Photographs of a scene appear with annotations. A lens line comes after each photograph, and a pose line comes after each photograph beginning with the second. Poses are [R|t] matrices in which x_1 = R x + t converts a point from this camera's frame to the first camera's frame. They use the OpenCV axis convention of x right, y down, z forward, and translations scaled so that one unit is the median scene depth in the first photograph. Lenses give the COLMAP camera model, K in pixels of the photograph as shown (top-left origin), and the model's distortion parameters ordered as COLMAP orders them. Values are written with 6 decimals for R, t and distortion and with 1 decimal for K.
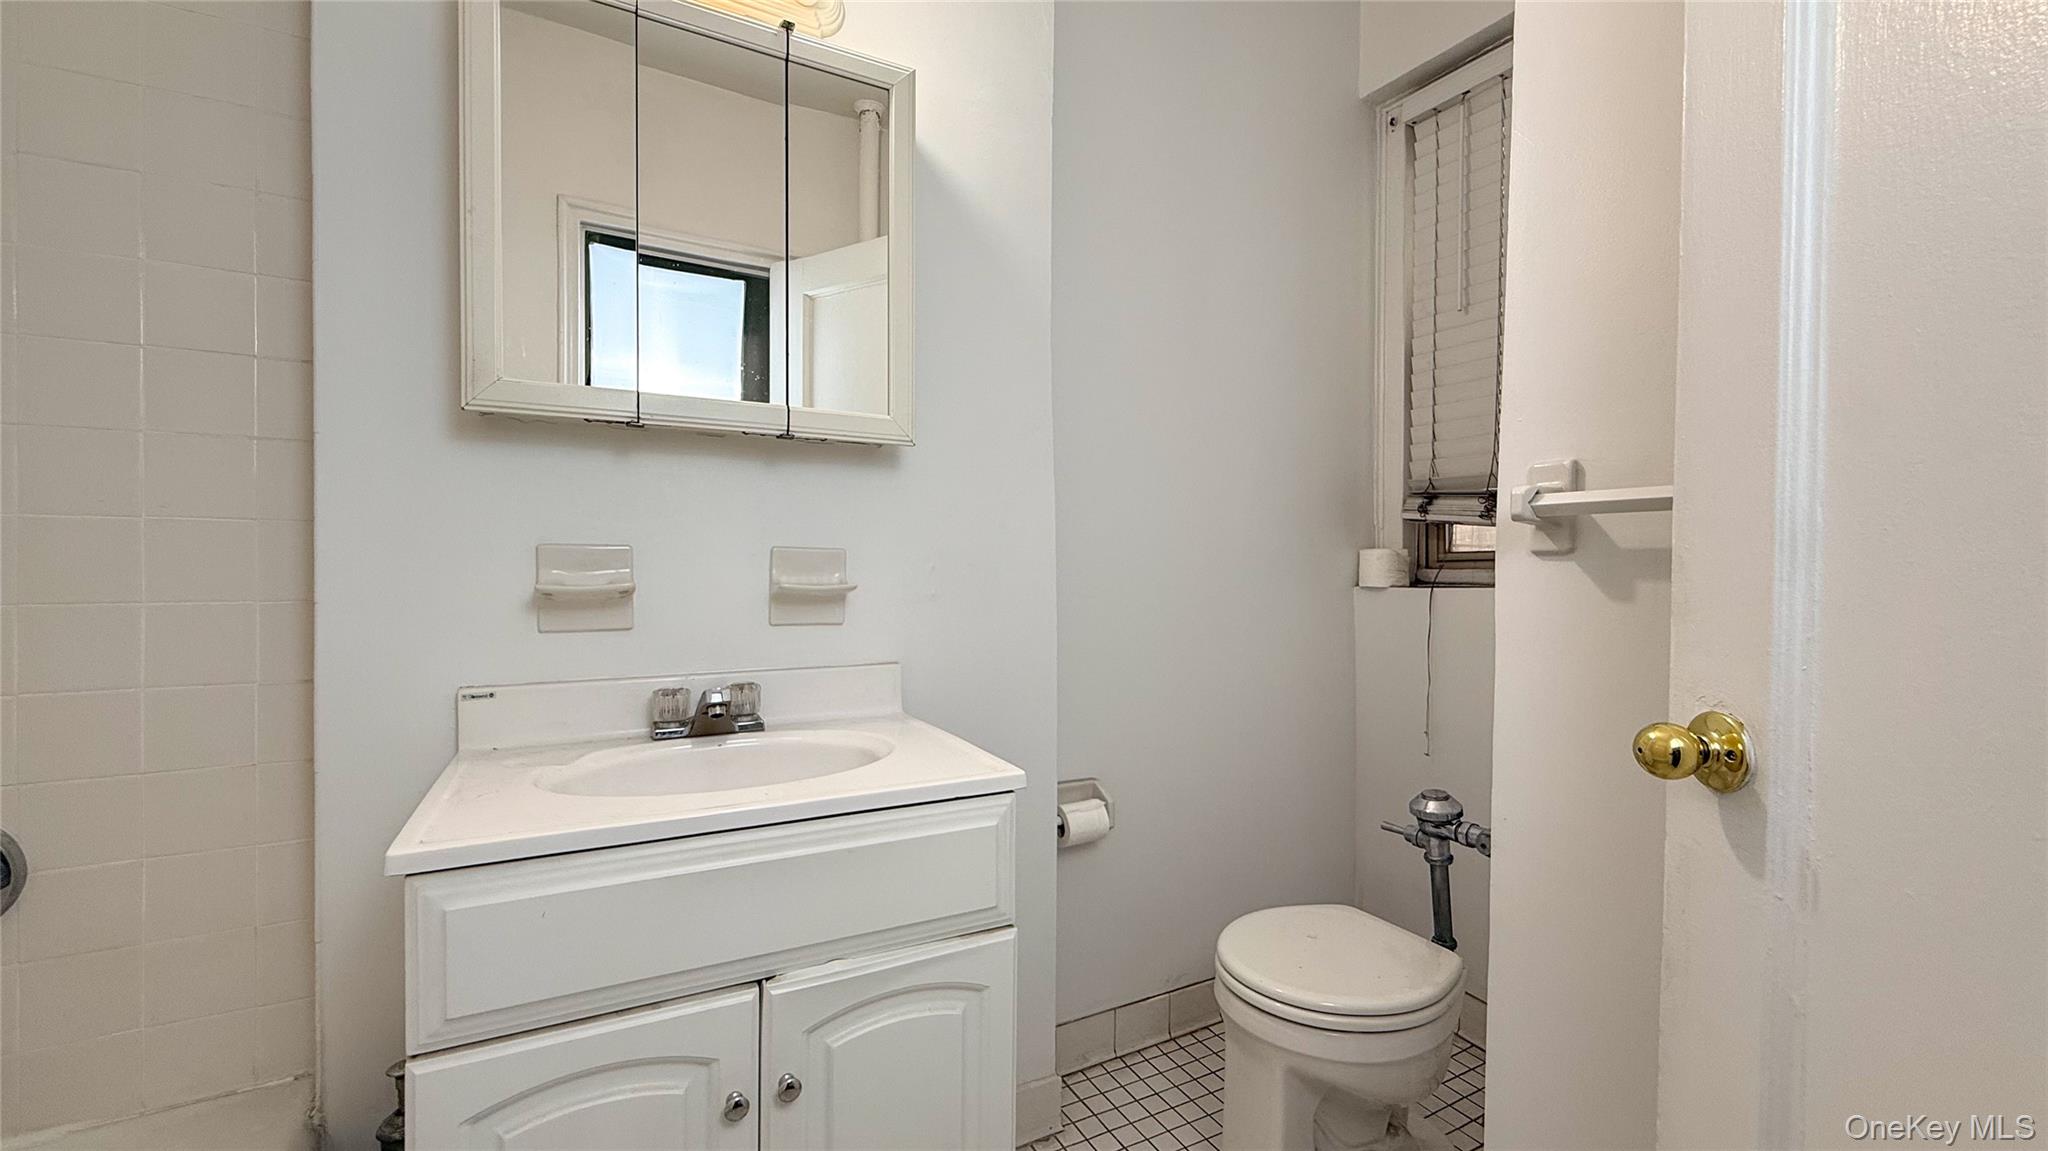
lens RADIAL K [[827.1, 0, 1023.2], [0, 827.1, 574.3], [0, 0, 1]] dist [0.000314, -0.000188]
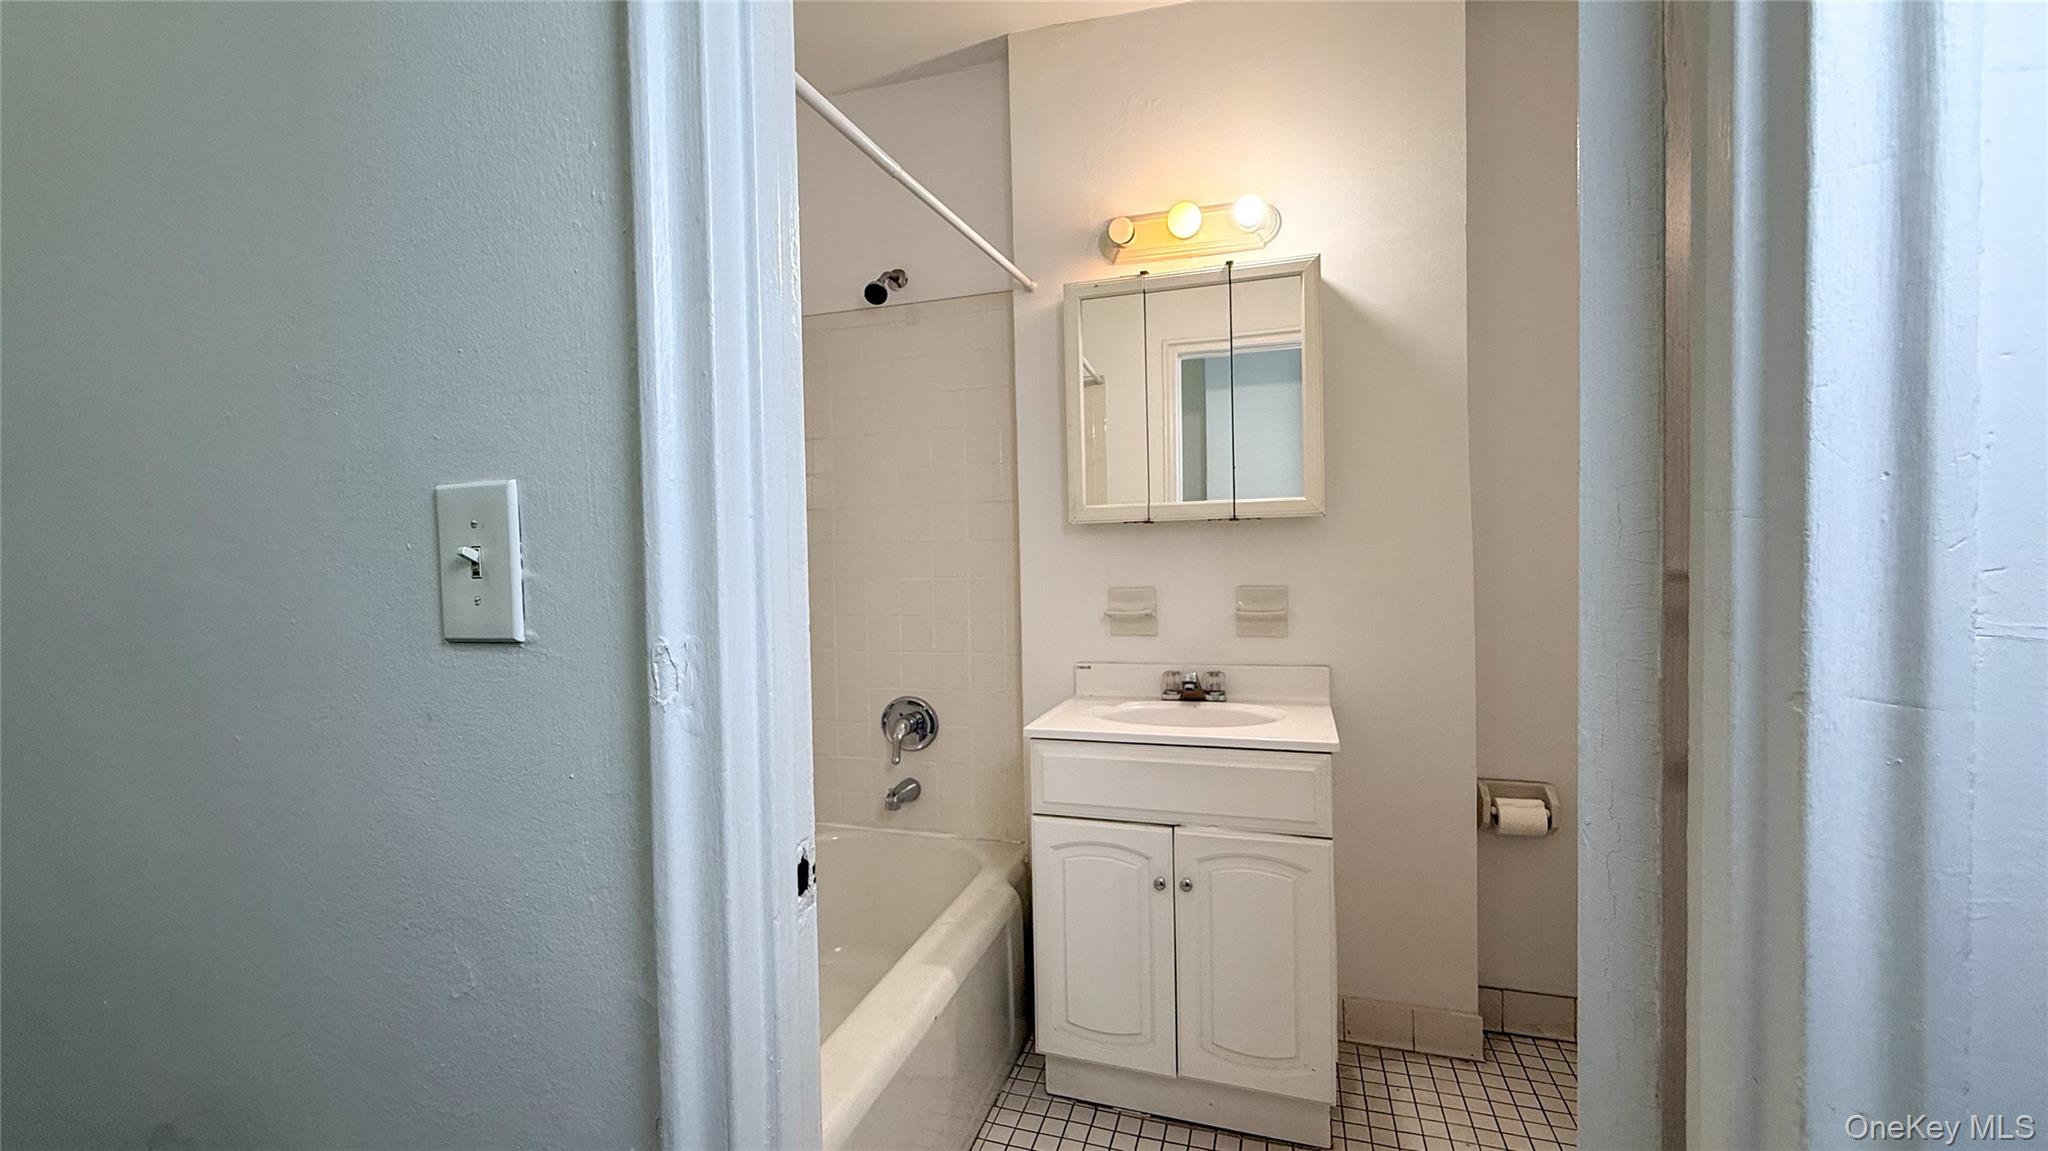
lens RADIAL K [[827.1, 0, 1023.2], [0, 827.1, 574.3], [0, 0, 1]] dist [0.000314, -0.000188]
pose [[0.708385, -0.003780, -0.705816, 0.565060], [0.013494, 0.999875, 0.008189, -0.080628], [0.705697, -0.015325, 0.708348, -0.428006]]
